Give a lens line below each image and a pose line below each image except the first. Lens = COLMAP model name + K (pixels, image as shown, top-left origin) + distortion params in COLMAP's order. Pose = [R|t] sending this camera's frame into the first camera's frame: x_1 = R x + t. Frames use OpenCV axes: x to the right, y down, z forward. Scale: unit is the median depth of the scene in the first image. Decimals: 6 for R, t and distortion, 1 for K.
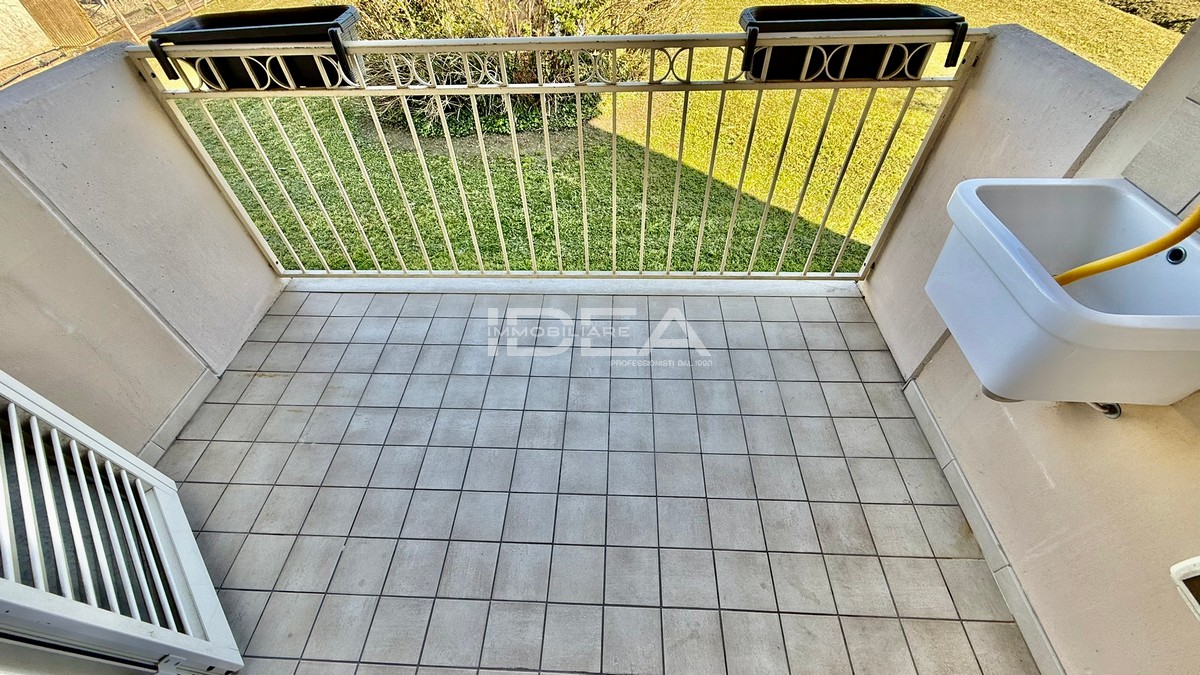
lens RADIAL K [[478.7, 0, 597.6], [0, 478.7, 336.8], [0, 0, 1]] dist [0.002961, -0.000647]
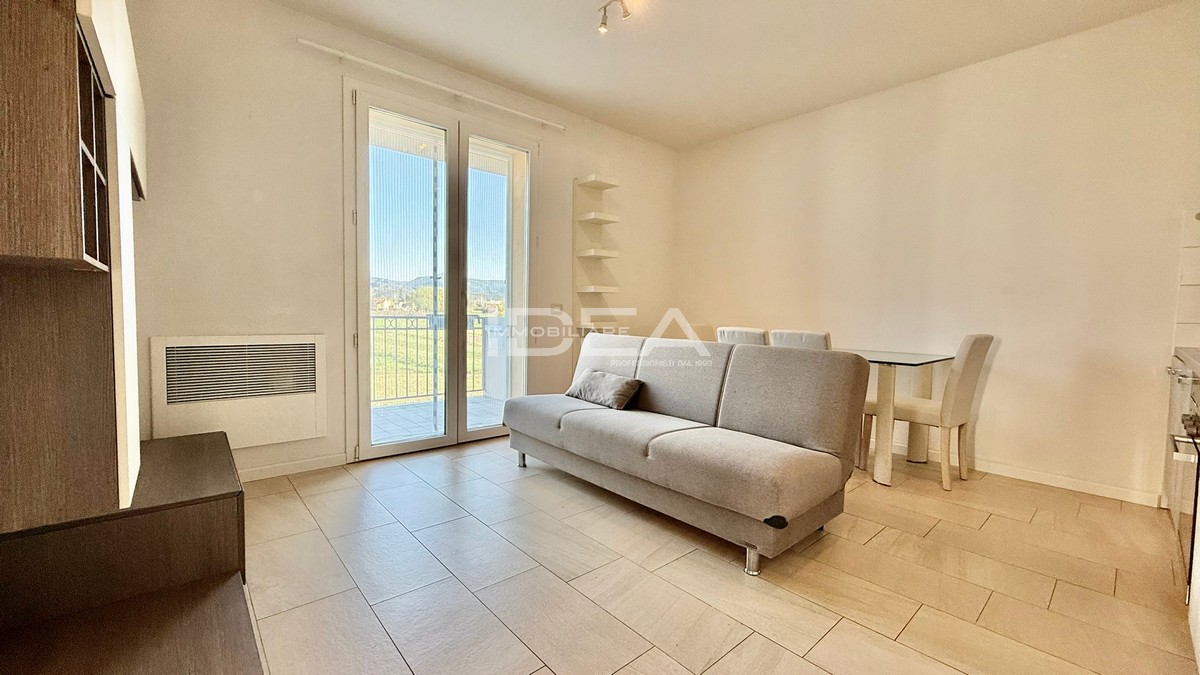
lens RADIAL K [[478.7, 0, 596.5], [0, 478.7, 340.7], [0, 0, 1]] dist [0.002961, -0.000647]
pose [[0.718539, -0.002794, 0.695481, -1.406838], [0.490446, 0.711053, -0.503851, 2.105119], [-0.493116, 0.703133, 0.512290, -1.503937]]
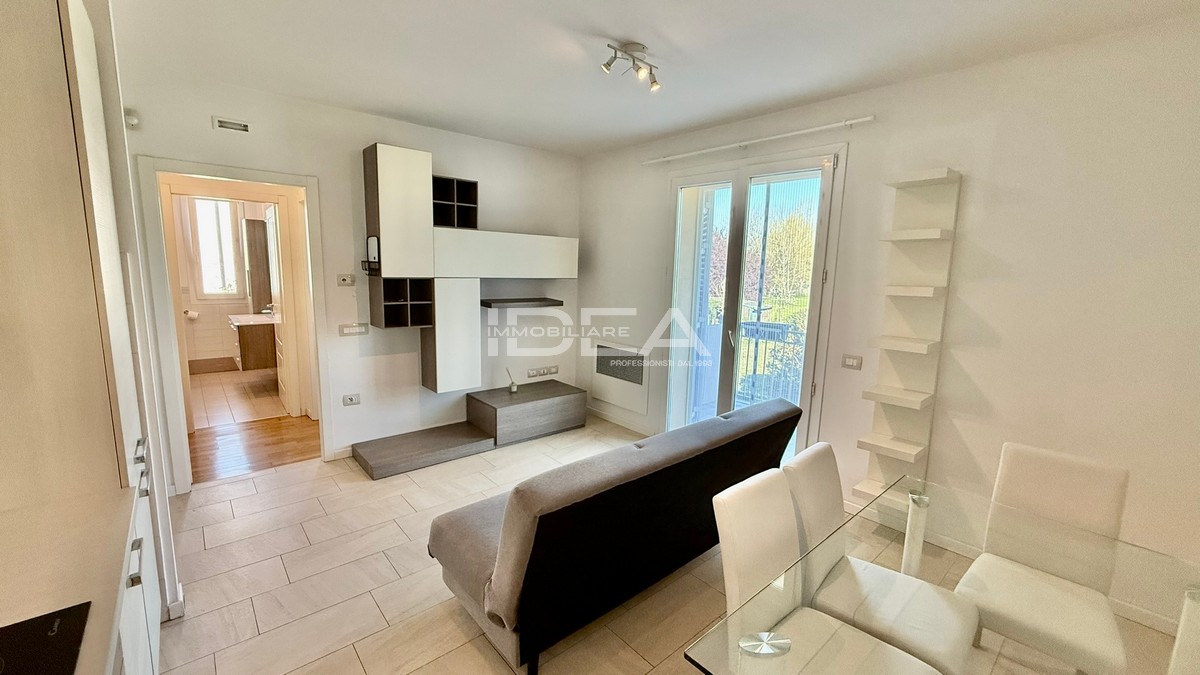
lens RADIAL K [[478.7, 0, 593.2], [0, 478.7, 340.6], [0, 0, 1]] dist [0.002961, -0.000647]
pose [[0.683736, 0.155337, -0.713004, 1.224161], [-0.570060, 0.723681, -0.388996, 1.855531], [0.455562, 0.672426, 0.583358, -1.940620]]
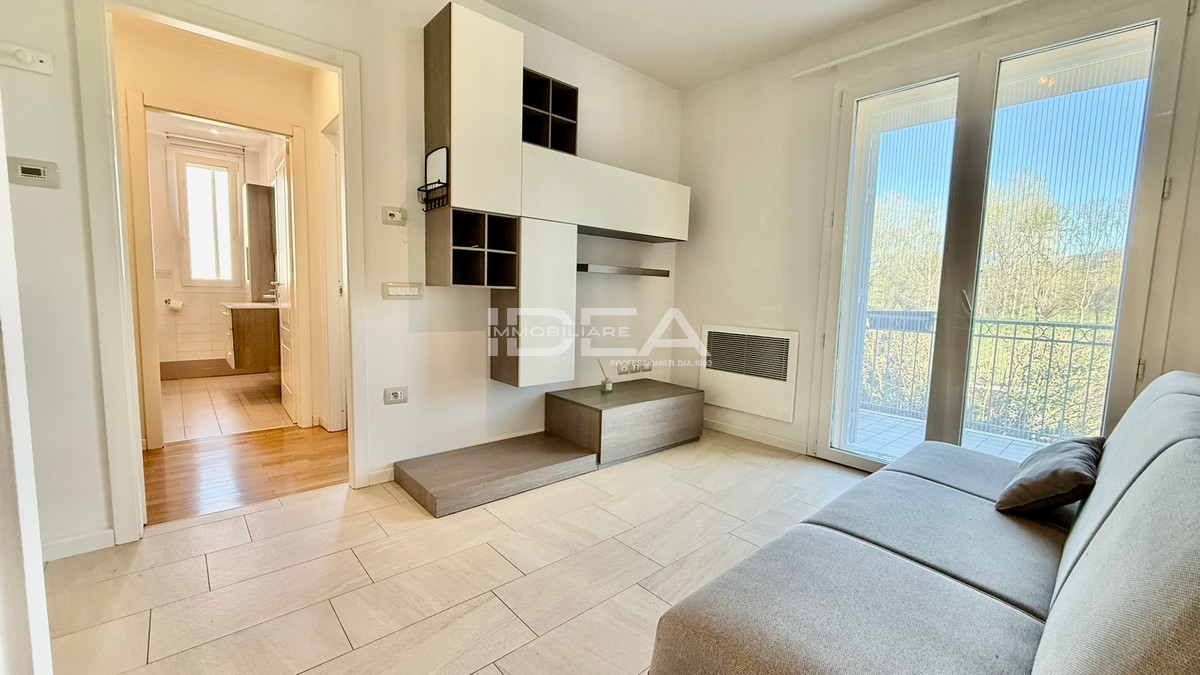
lens RADIAL K [[478.7, 0, 593.2], [0, 478.7, 339.7], [0, 0, 1]] dist [0.002961, -0.000647]
pose [[0.688736, 0.114431, -0.715925, 0.188593], [-0.566572, 0.701077, -0.432998, 2.043712], [0.452370, 0.703844, 0.547690, -1.559514]]
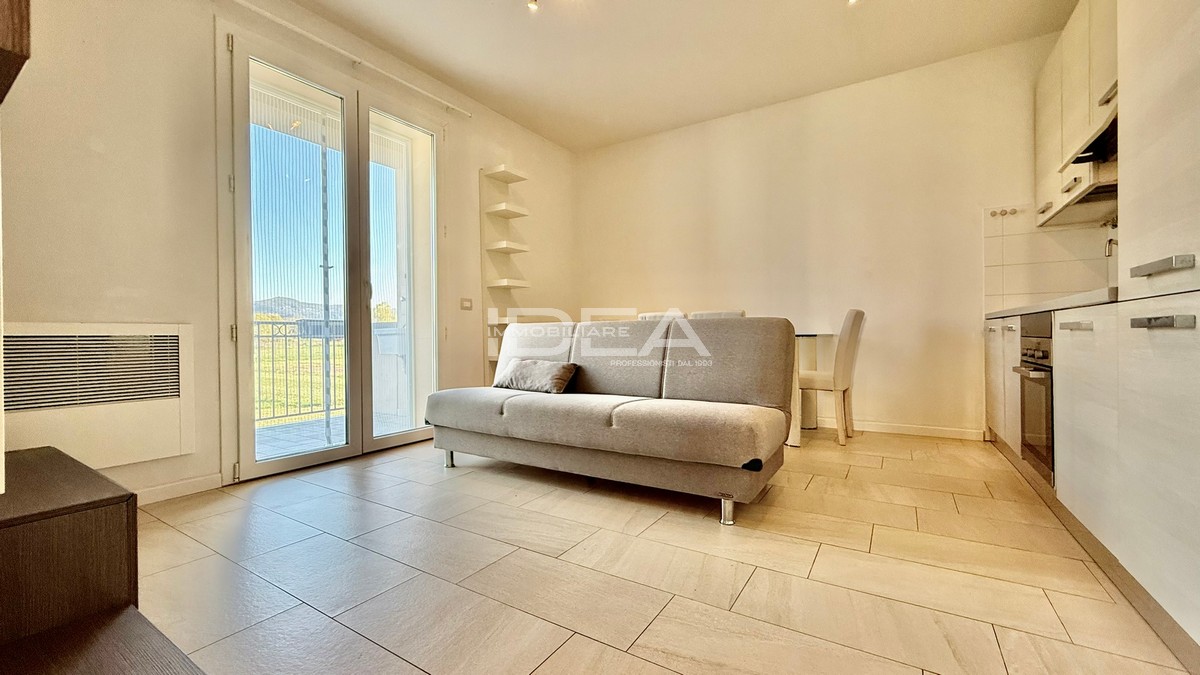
lens RADIAL K [[478.7, 0, 597.7], [0, 478.7, 340.0], [0, 0, 1]] dist [0.002961, -0.000647]
pose [[0.498058, 0.011040, 0.867073, -1.552899], [0.643135, 0.666007, -0.377904, 2.033805], [-0.581649, 0.745863, 0.324610, -1.194963]]
